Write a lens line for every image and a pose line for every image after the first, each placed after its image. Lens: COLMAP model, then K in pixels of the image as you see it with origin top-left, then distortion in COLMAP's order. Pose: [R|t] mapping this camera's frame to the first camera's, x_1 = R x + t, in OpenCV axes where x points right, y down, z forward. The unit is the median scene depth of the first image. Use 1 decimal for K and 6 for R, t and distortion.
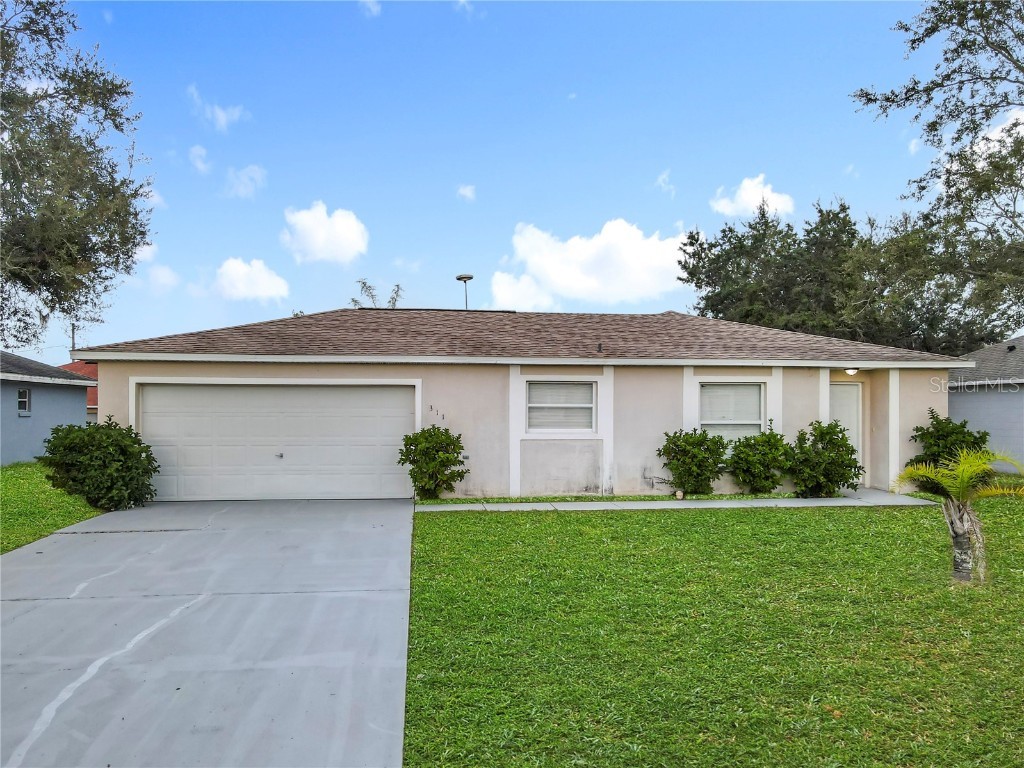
lens RADIAL K [[742.5, 0, 505.8], [0, 742.5, 400.4], [0, 0, 1]] dist [0.017509, 0.000815]
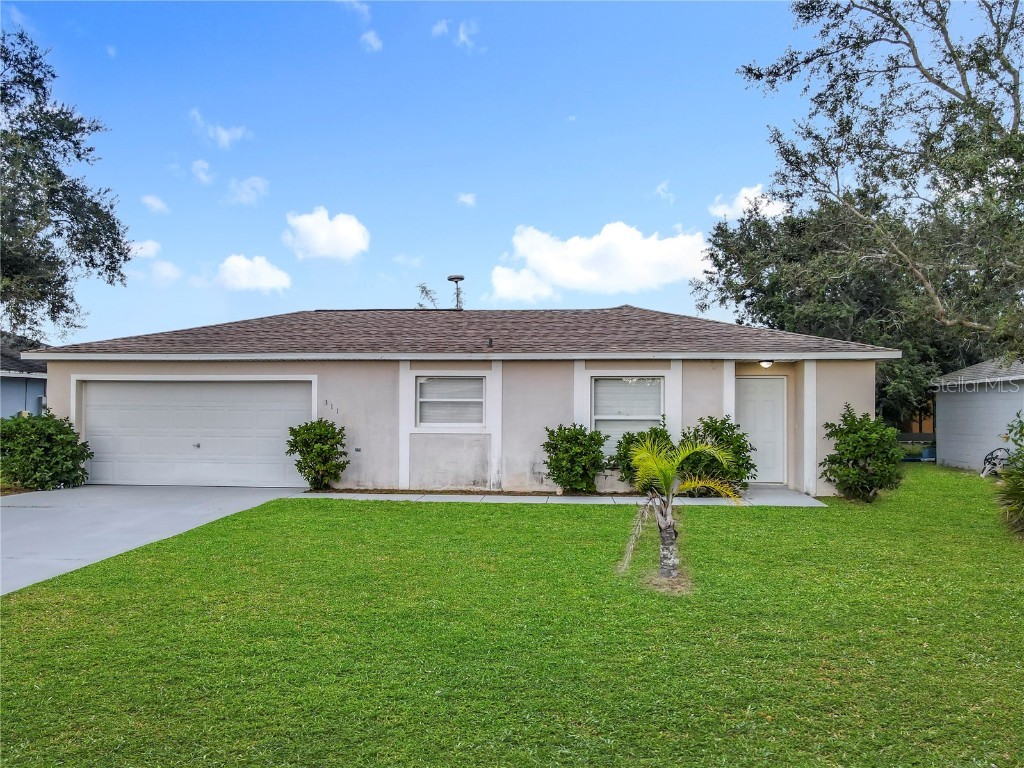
lens RADIAL K [[747.4, 0, 508.2], [0, 747.4, 392.5], [0, 0, 1]] dist [0.007845, 0.000697]
pose [[0.977957, -0.002733, -0.208788, 0.365741], [-0.000414, 0.999887, -0.015030, 0.011858], [0.208806, 0.014785, 0.977845, 0.016025]]
